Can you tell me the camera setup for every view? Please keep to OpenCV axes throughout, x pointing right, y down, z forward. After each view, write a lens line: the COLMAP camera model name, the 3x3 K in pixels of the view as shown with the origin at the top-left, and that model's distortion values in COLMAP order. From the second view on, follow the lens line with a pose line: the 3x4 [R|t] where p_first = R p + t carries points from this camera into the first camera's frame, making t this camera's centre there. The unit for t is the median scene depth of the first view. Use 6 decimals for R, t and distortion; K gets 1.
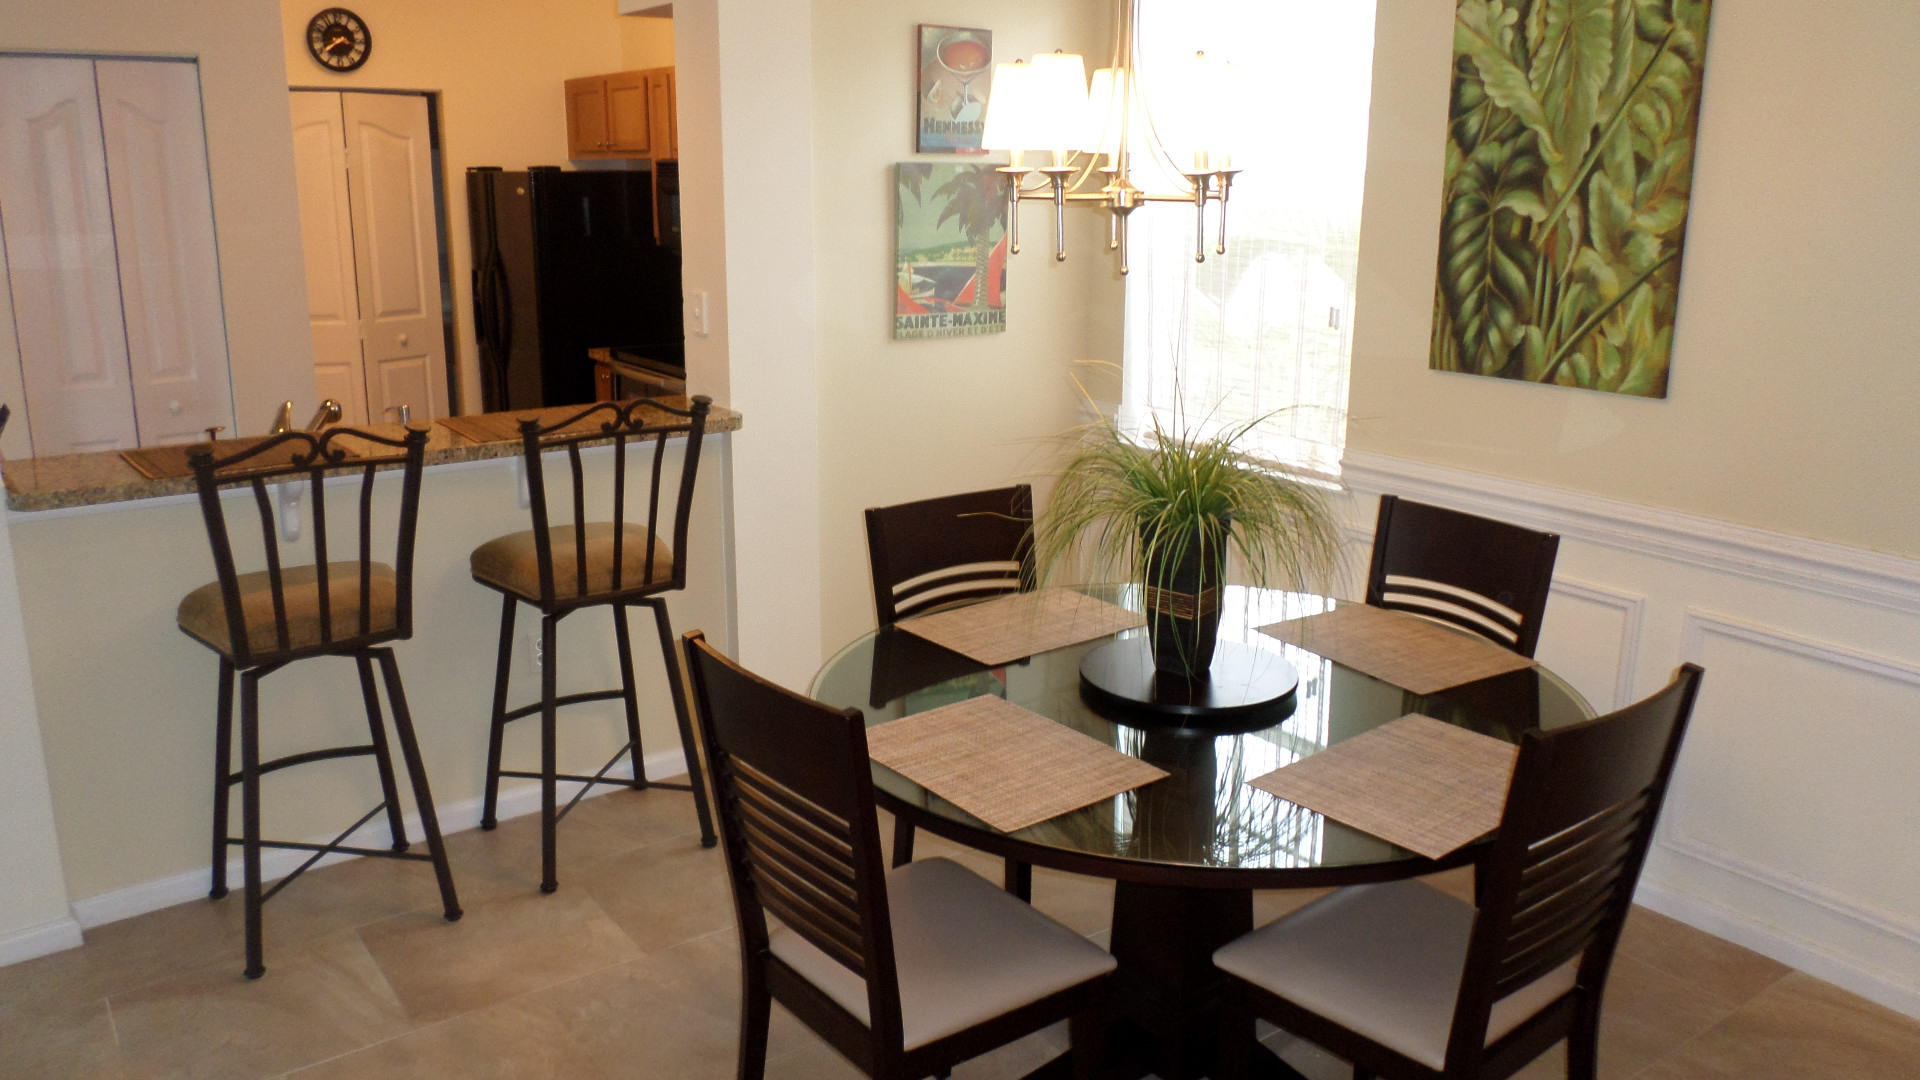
lens RADIAL K [[1453.5, 0, 969.1], [0, 1453.5, 527.5], [0, 0, 1]] dist [-0.013049, -0.015915]
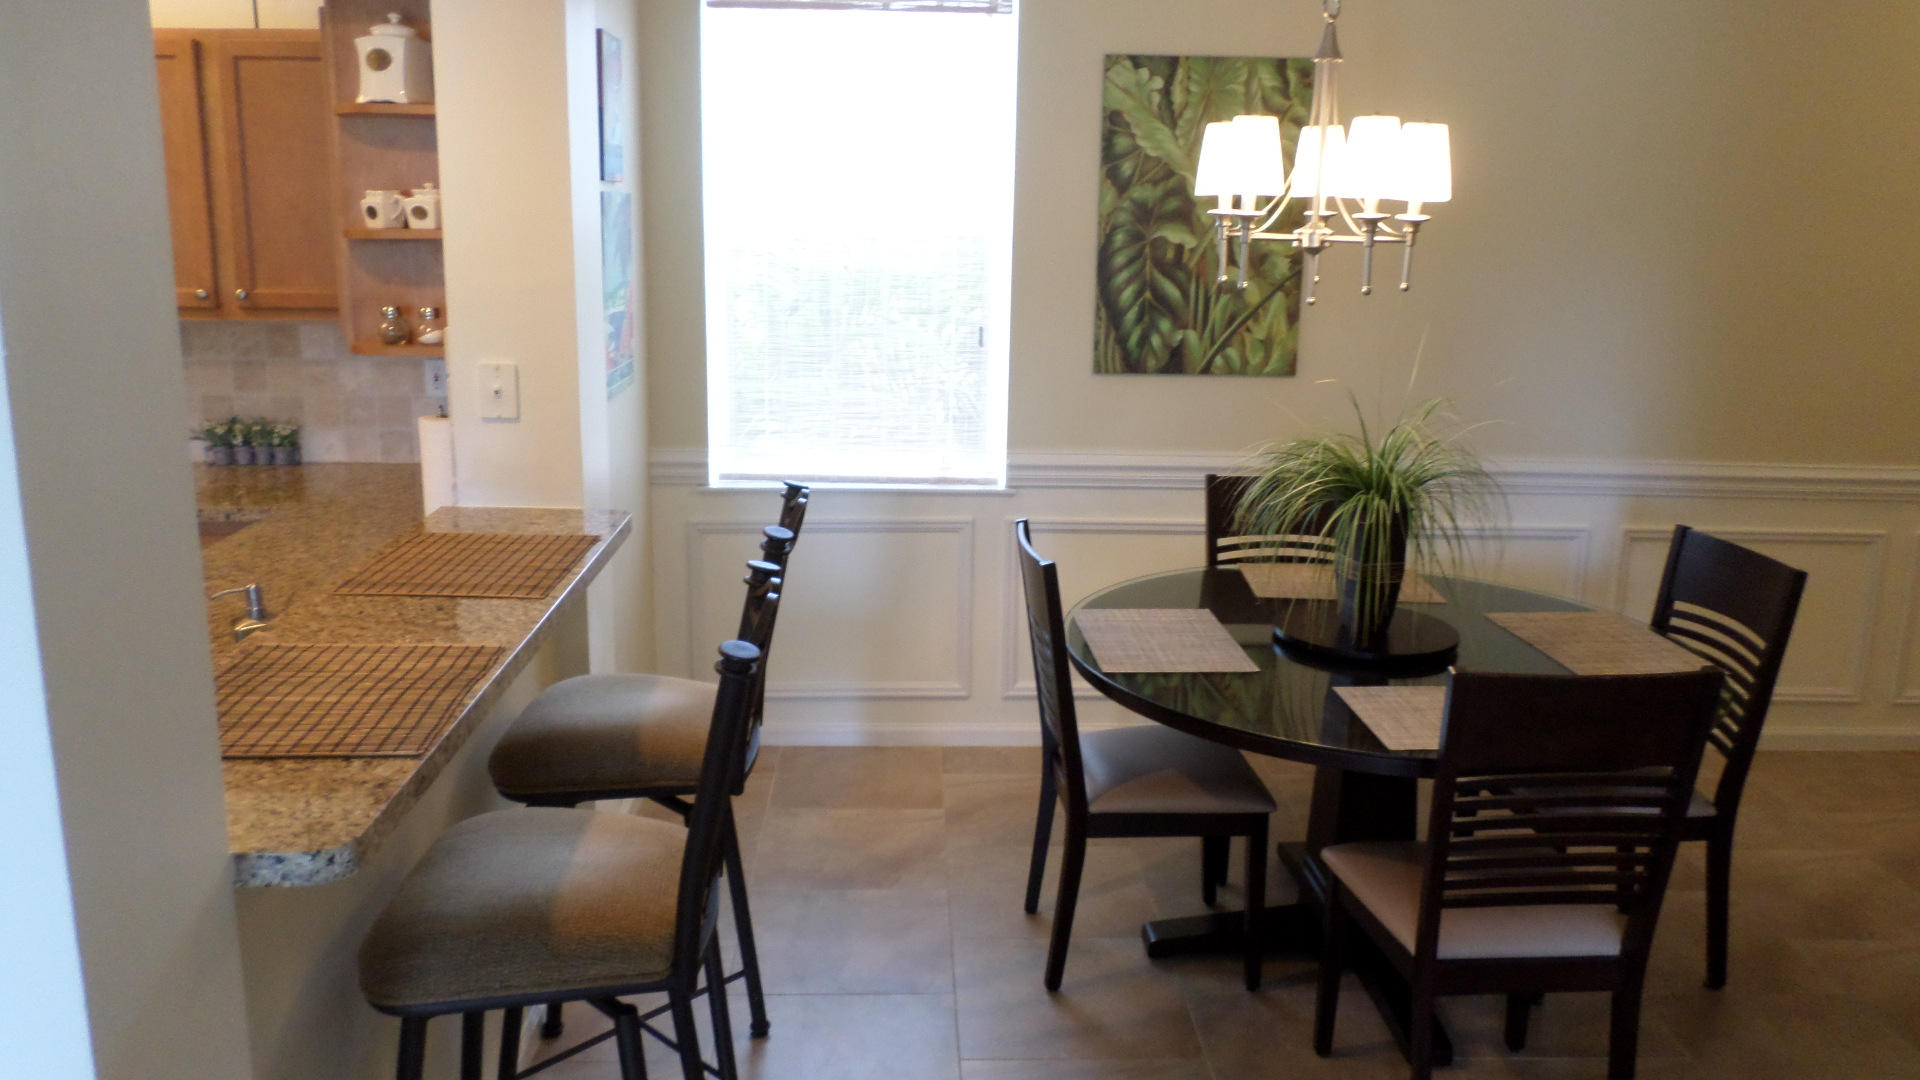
lens RADIAL K [[1453.5, 0, 944.9], [0, 1453.5, 541.6], [0, 0, 1]] dist [-0.013049, -0.015915]
pose [[0.560359, -0.182574, 0.807876, -0.778675], [0.185081, 0.978339, 0.092722, -0.113703], [-0.807306, 0.097565, 0.582013, 0.445862]]
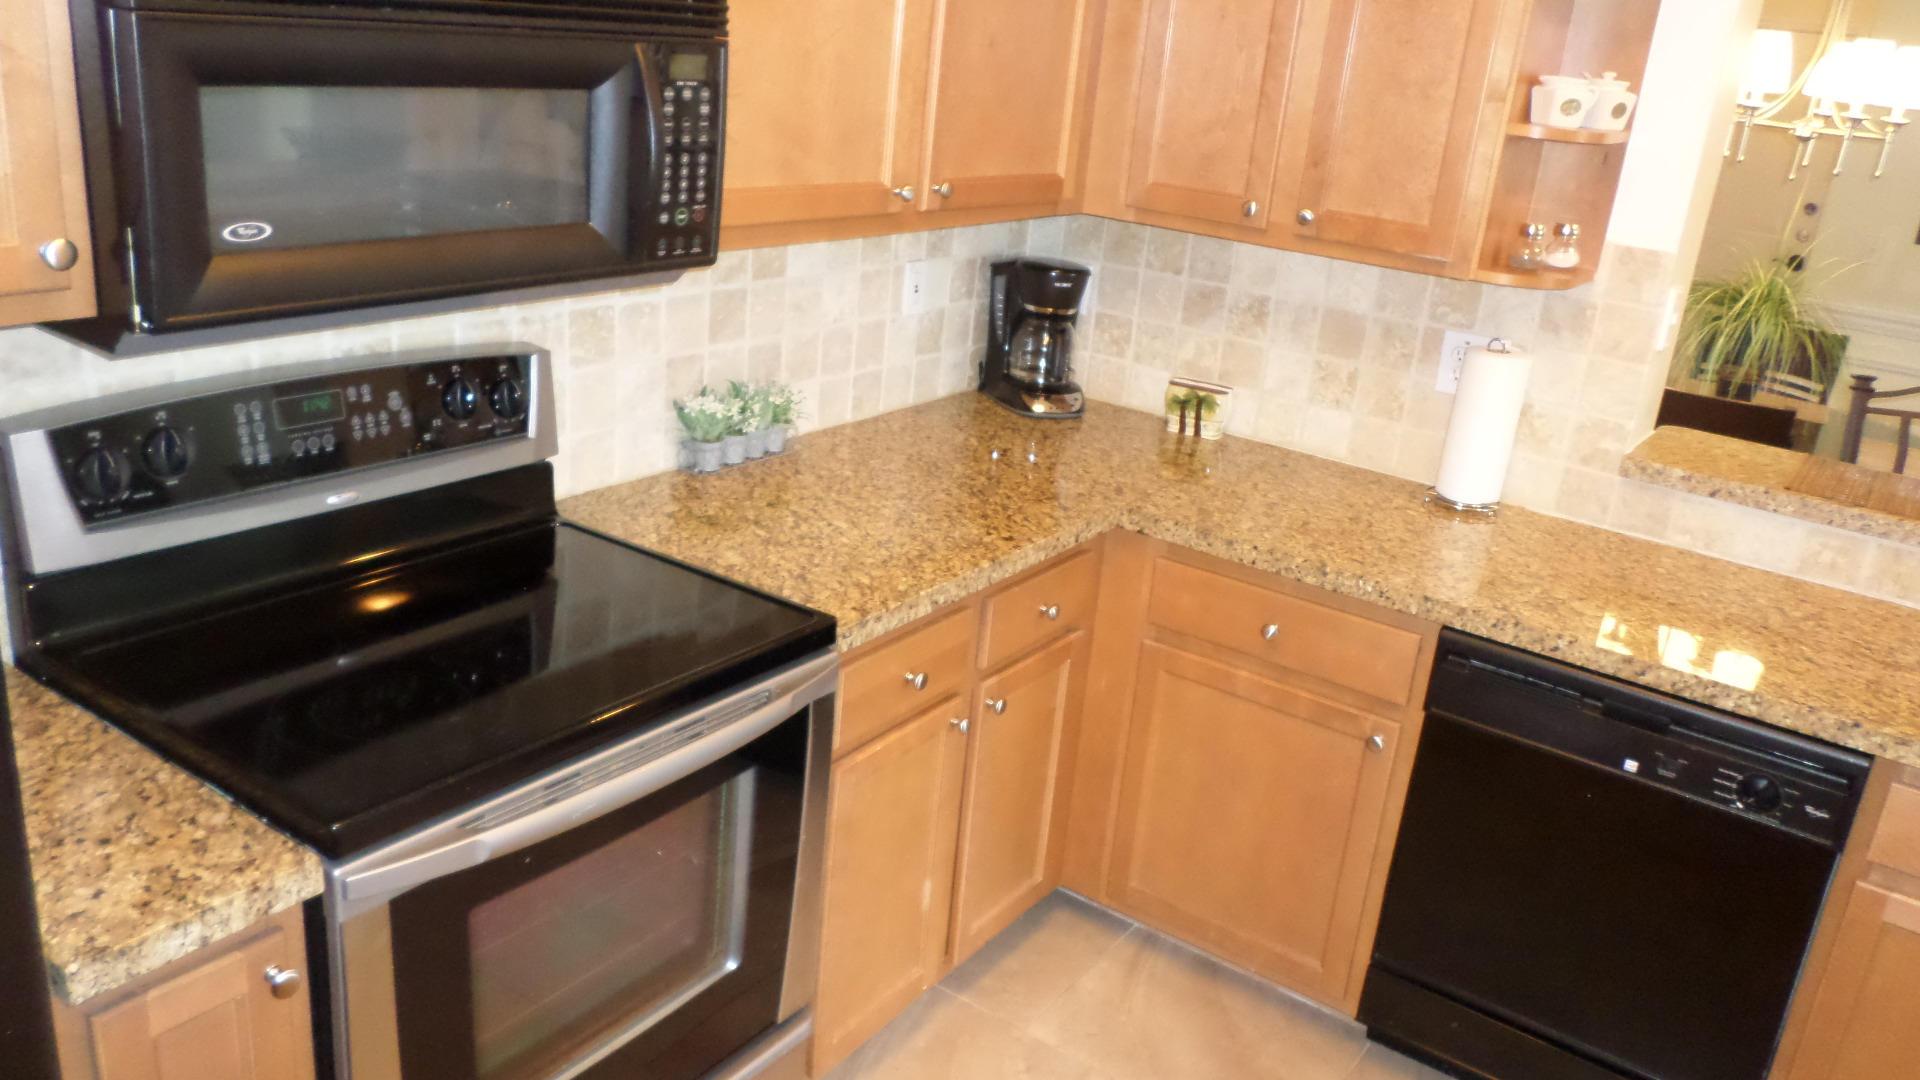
lens RADIAL K [[1453.5, 0, 923.3], [0, 1453.5, 539.2], [0, 0, 1]] dist [-0.013049, -0.015915]
pose [[-0.308066, -0.350648, 0.884387, -0.812798], [0.138890, 0.903062, 0.406434, -0.430711], [-0.941172, 0.248041, -0.229502, 1.731326]]
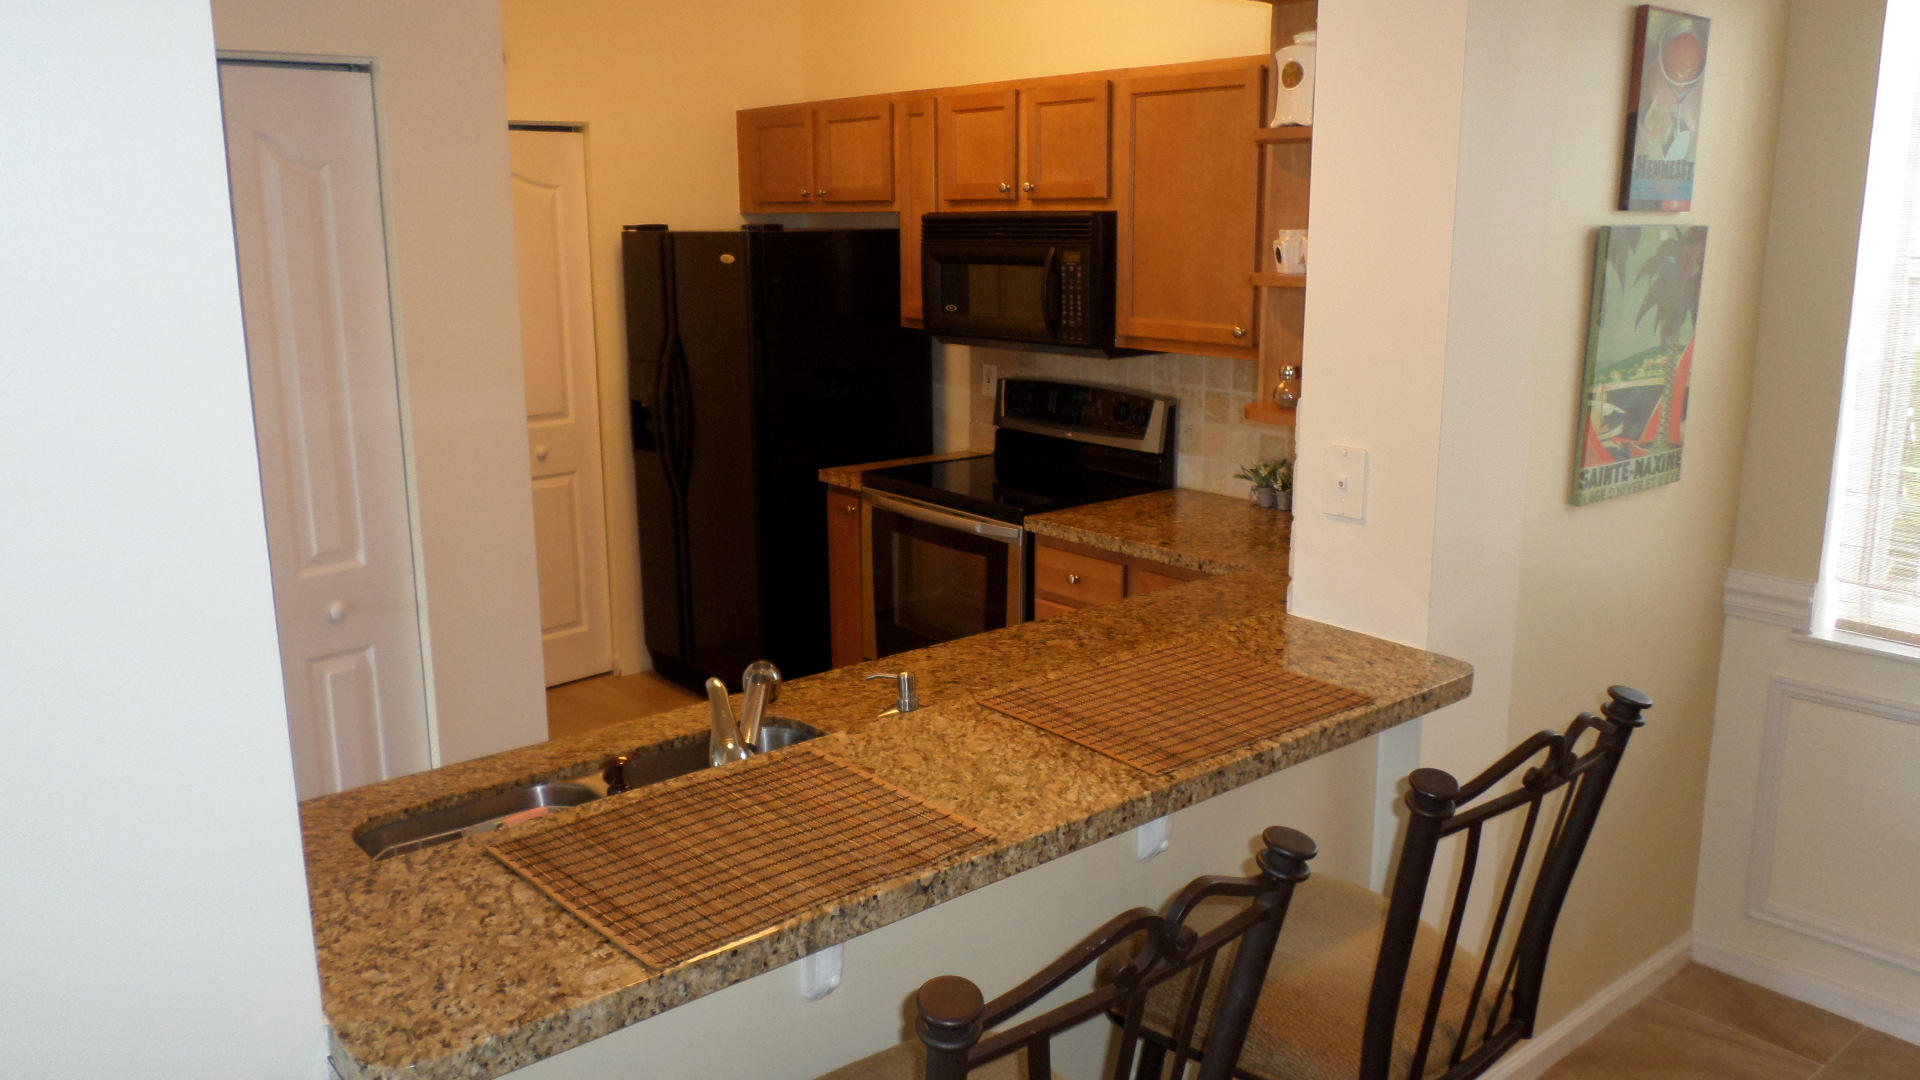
lens RADIAL K [[1453.5, 0, 947.1], [0, 1453.5, 513.7], [0, 0, 1]] dist [-0.013049, -0.015915]
pose [[0.998280, -0.020424, 0.054959, -0.438859], [0.022369, 0.999137, -0.035010, -0.136230], [-0.054197, 0.036179, 0.997875, 0.484738]]
